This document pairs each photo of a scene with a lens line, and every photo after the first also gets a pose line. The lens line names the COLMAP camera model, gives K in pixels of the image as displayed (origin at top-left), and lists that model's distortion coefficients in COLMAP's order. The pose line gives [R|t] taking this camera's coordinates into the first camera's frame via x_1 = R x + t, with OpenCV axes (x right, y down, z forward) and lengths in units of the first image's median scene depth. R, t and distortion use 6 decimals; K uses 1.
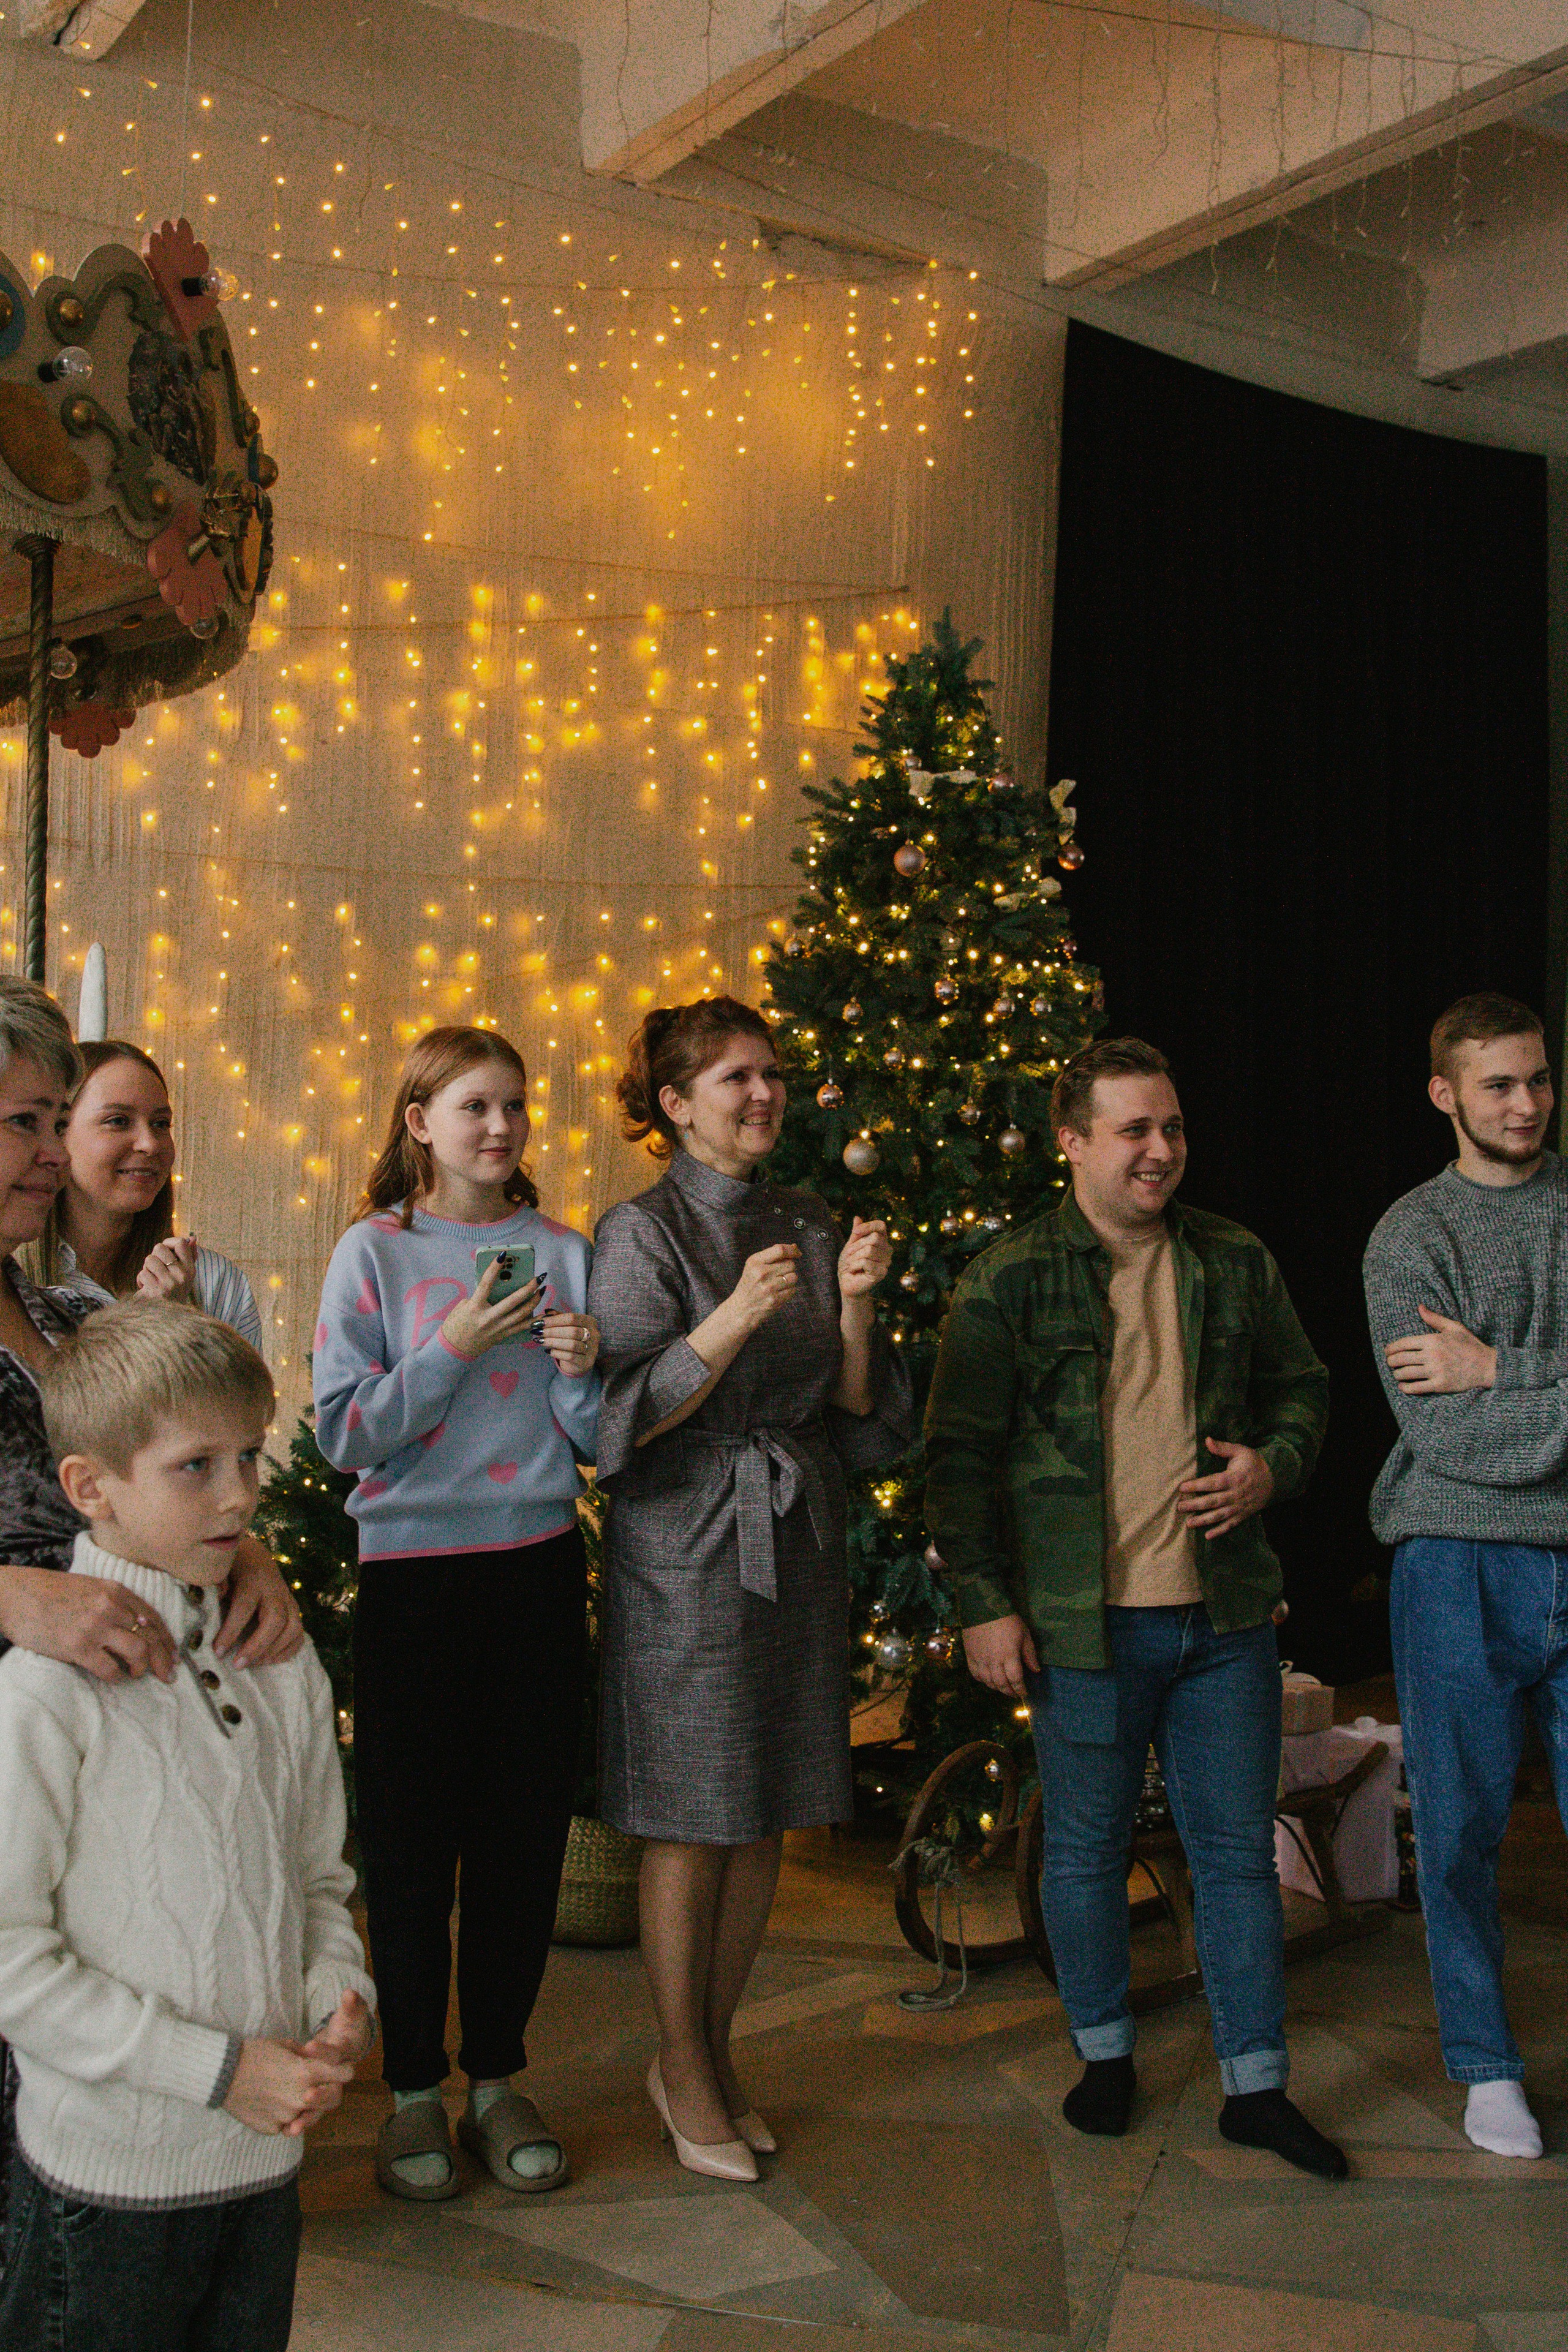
lens RADIAL K [[2587.2, 0, 789.7], [0, 2587.2, 1173.4], [0, 0, 1]] dist [-0.101129, 0.000000]
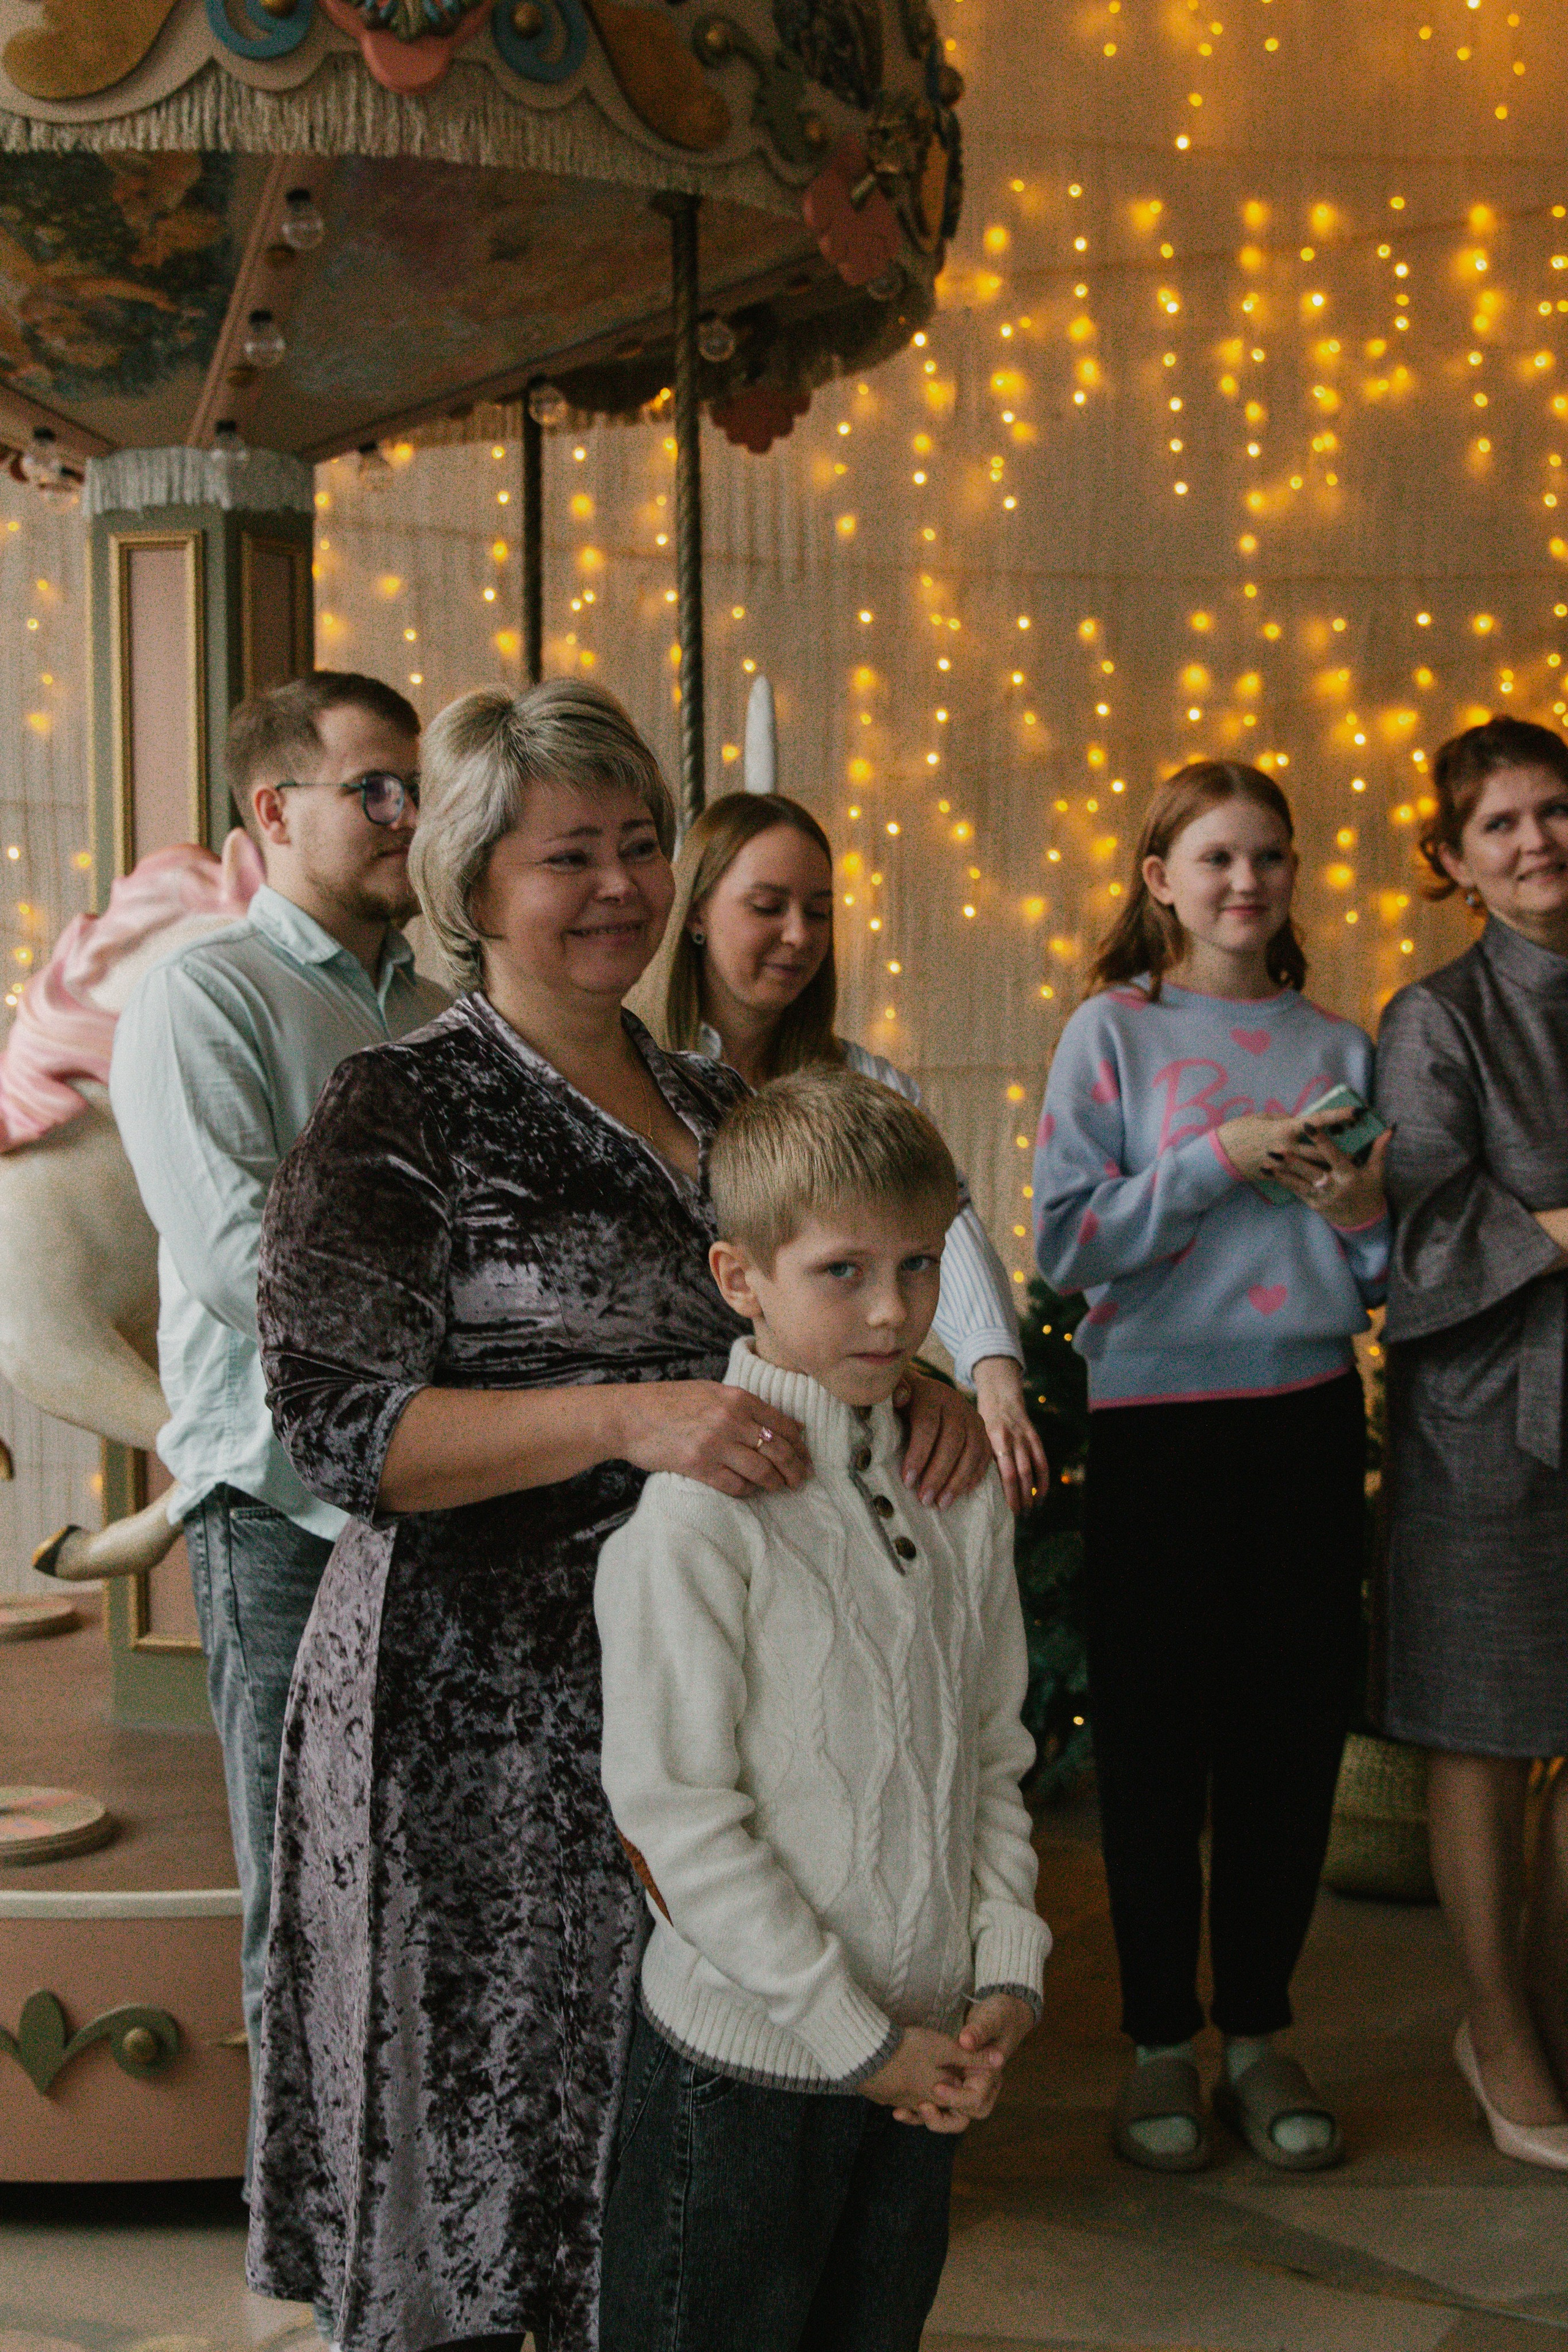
lens RADIAL K [[3466.5, 0, 779.4], [0, 3466.5, 1188.6], [0, 0, 1]] dist [-0.031384, 0.000000]
pose [[0.958640, -0.009146, -0.284474, 0.051173], [0.025250, 0.998275, 0.052997, 0.016491], [0.283499, -0.057988, 0.957218, -0.087969]]
